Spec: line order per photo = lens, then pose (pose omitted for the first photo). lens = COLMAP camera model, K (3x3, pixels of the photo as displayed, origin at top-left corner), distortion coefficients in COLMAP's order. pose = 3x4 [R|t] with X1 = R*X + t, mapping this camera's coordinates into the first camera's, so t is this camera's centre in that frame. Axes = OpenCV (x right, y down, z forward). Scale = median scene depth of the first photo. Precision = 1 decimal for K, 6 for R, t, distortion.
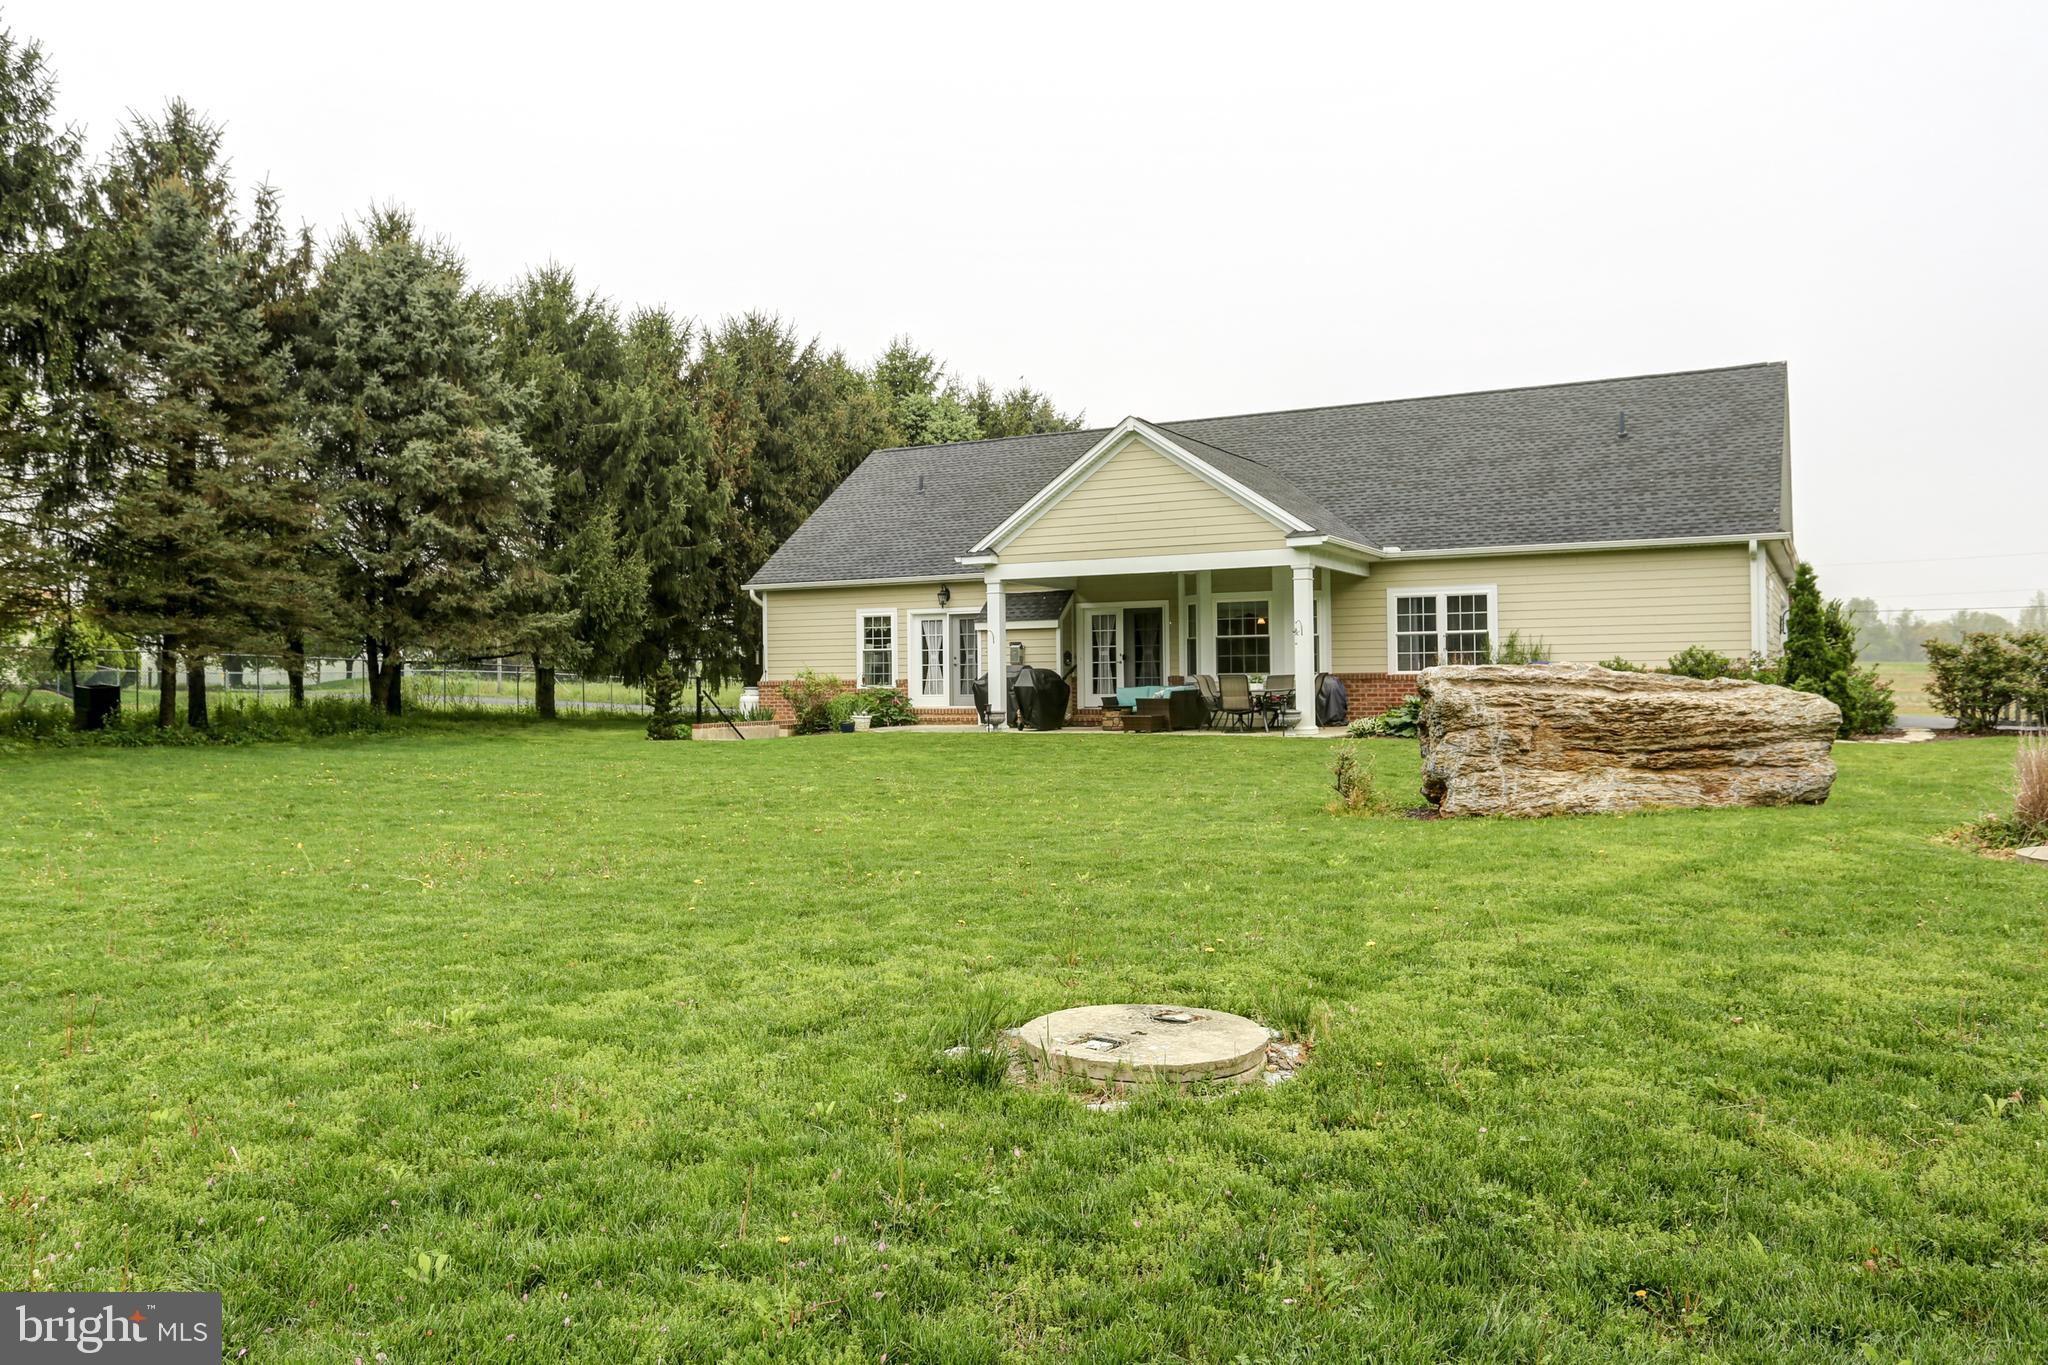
lens RADIAL K [[1338.1, 0, 983.0], [0, 1338.1, 677.7], [0, 0, 1]] dist [-0.003020, 0.001840]
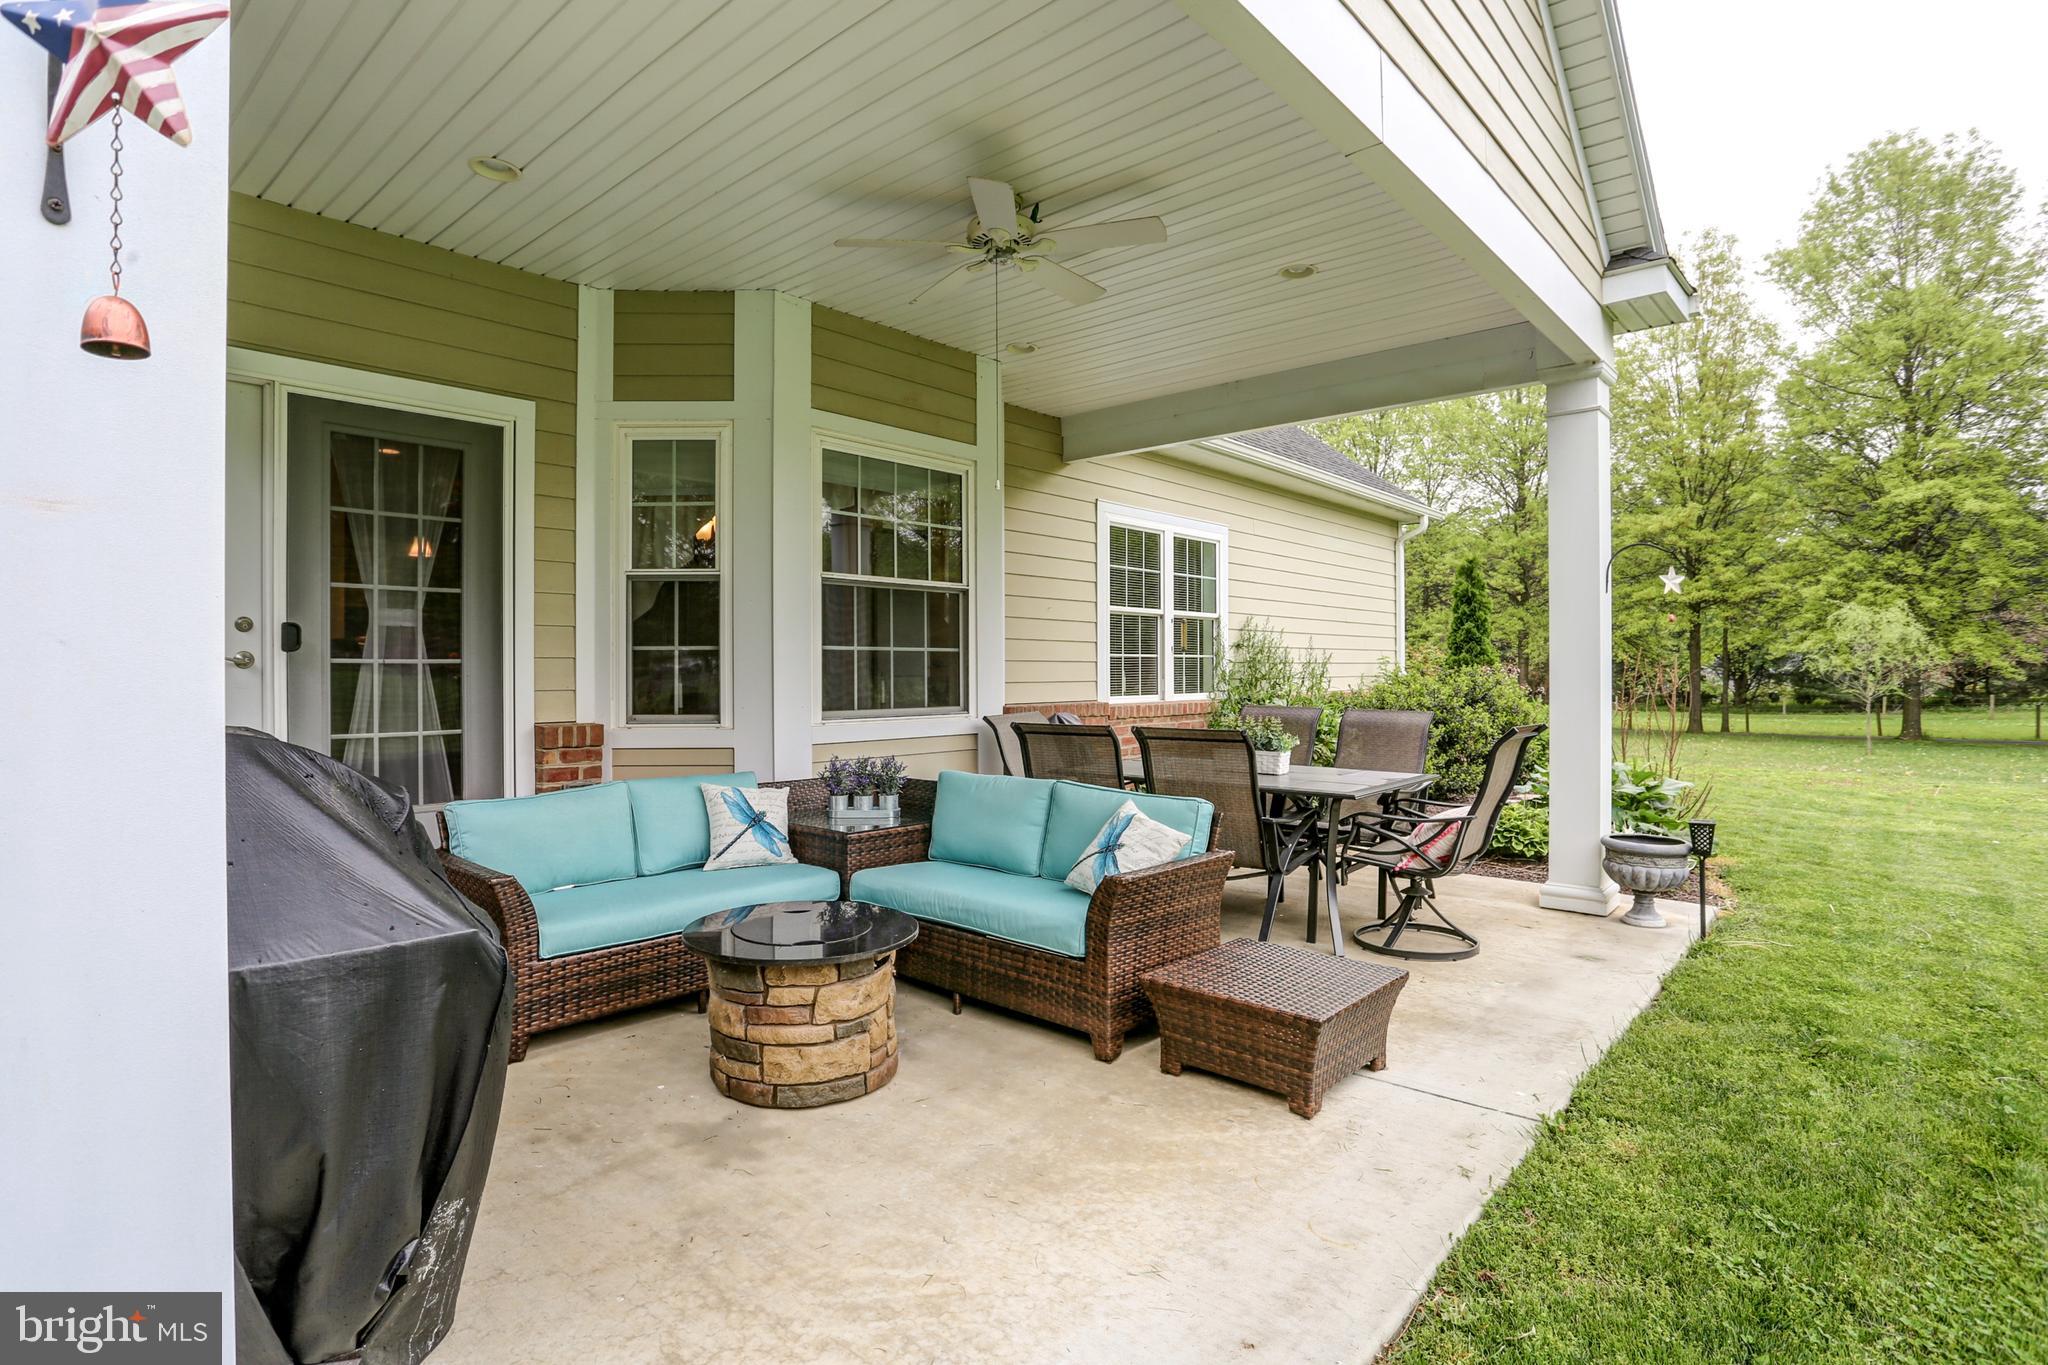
lens RADIAL K [[1055.7, 0, 1000.7], [0, 1055.7, 678.7], [0, 0, 1]] dist [-0.053800, 0.020459]
pose [[0.226121, 0.004690, 0.974088, -0.020397], [-0.000756, 0.999989, -0.004639, -0.008380], [-0.974099, 0.000313, 0.226122, 0.847183]]
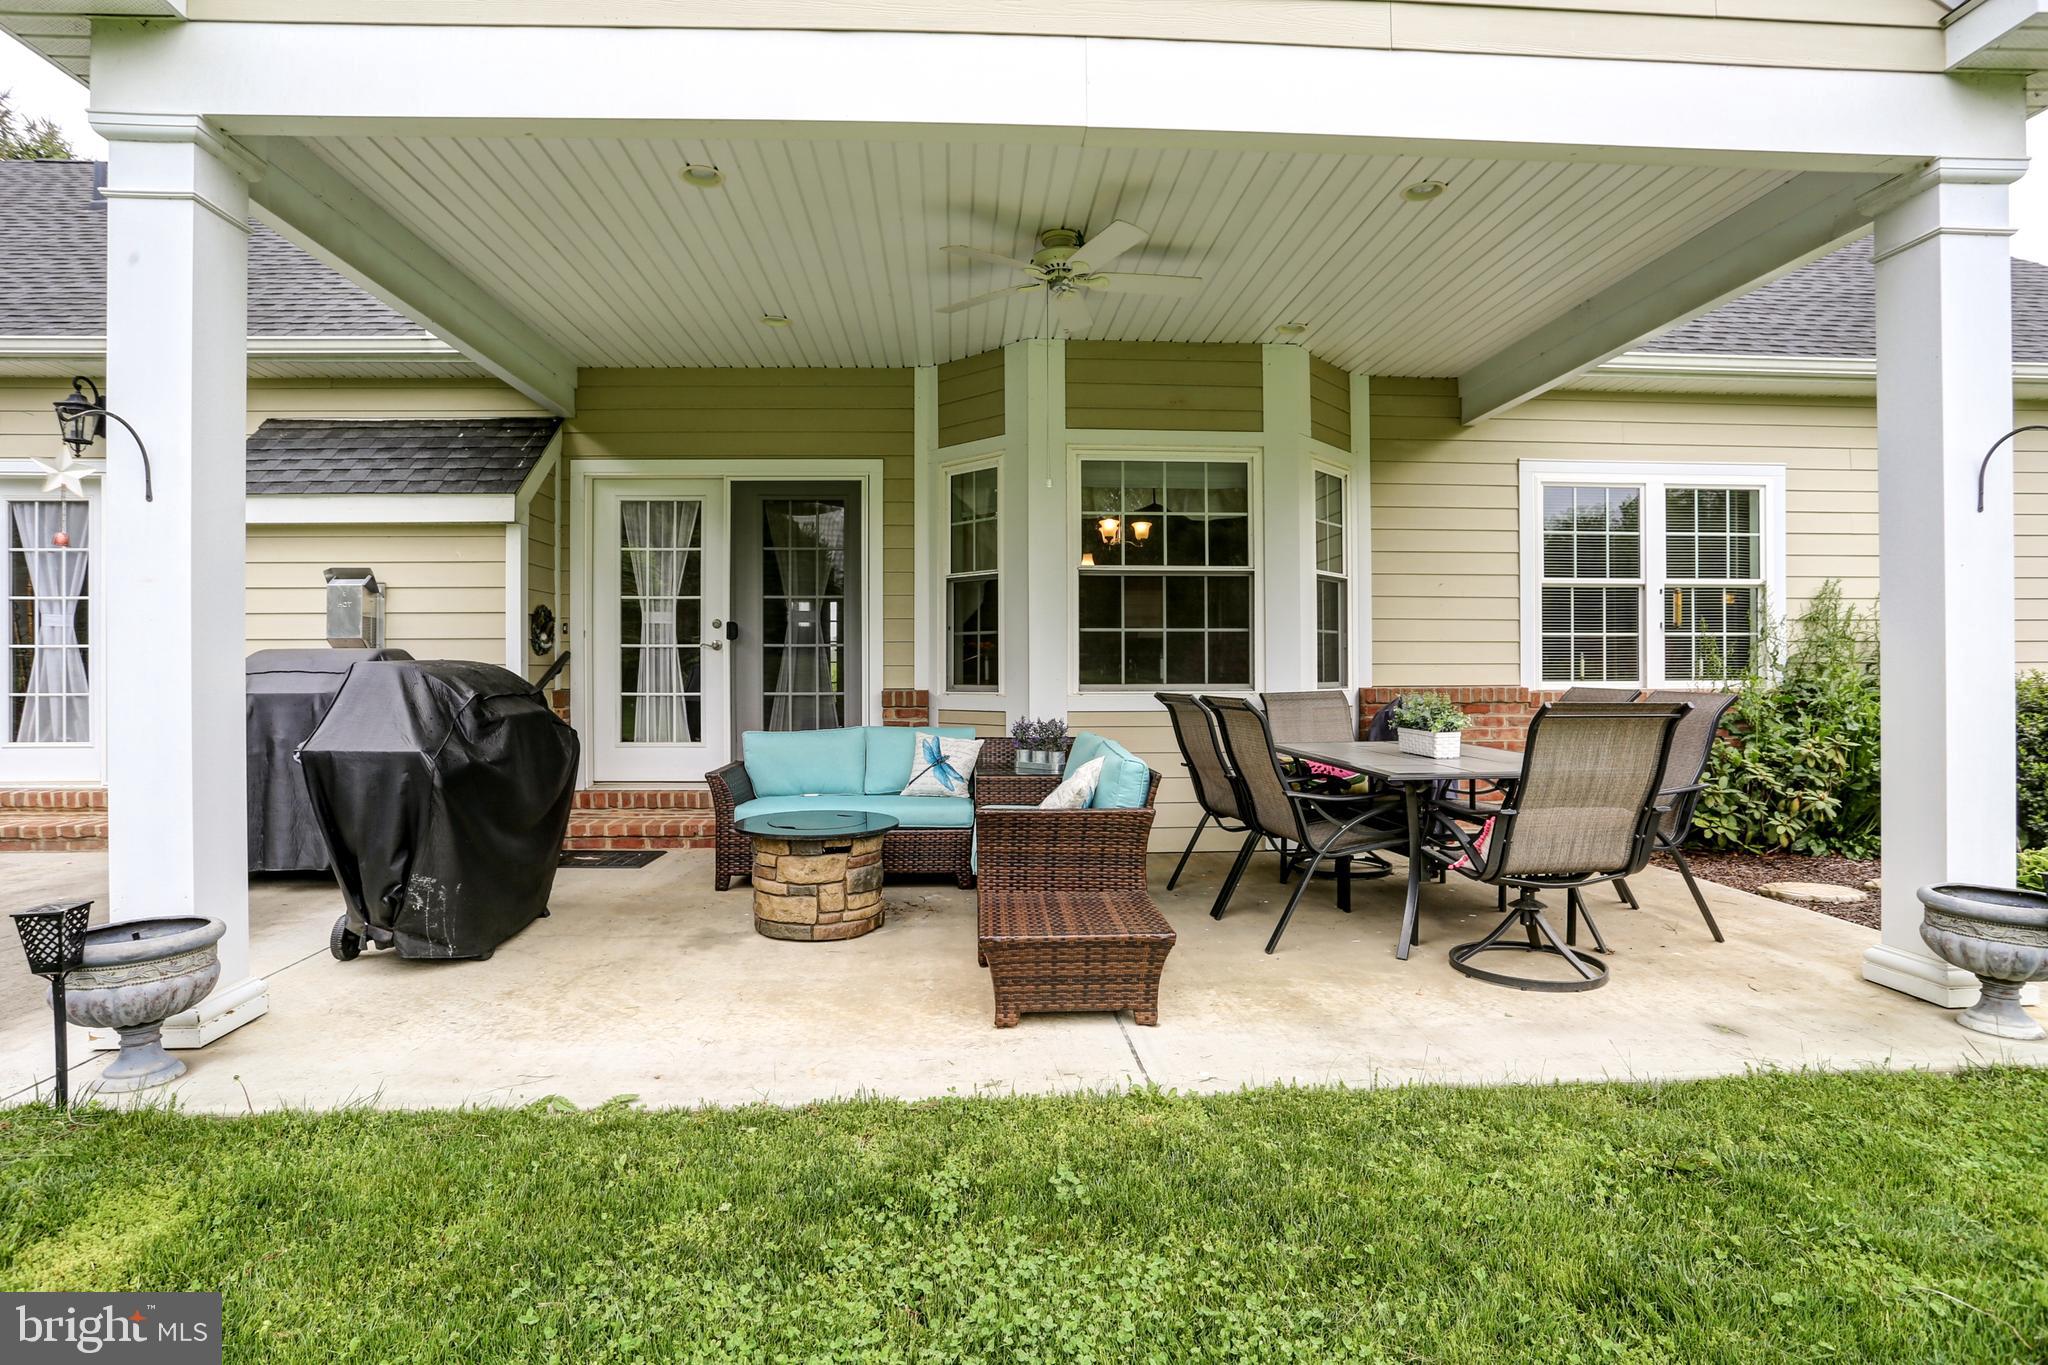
lens RADIAL K [[1055.7, 0, 1000.7], [0, 1055.7, 678.7], [0, 0, 1]] dist [-0.053800, 0.020459]
pose [[0.851851, 0.008872, 0.523709, 0.027196], [-0.009075, 0.999956, -0.002179, -0.003695], [-0.523706, -0.002897, 0.851894, 0.736318]]
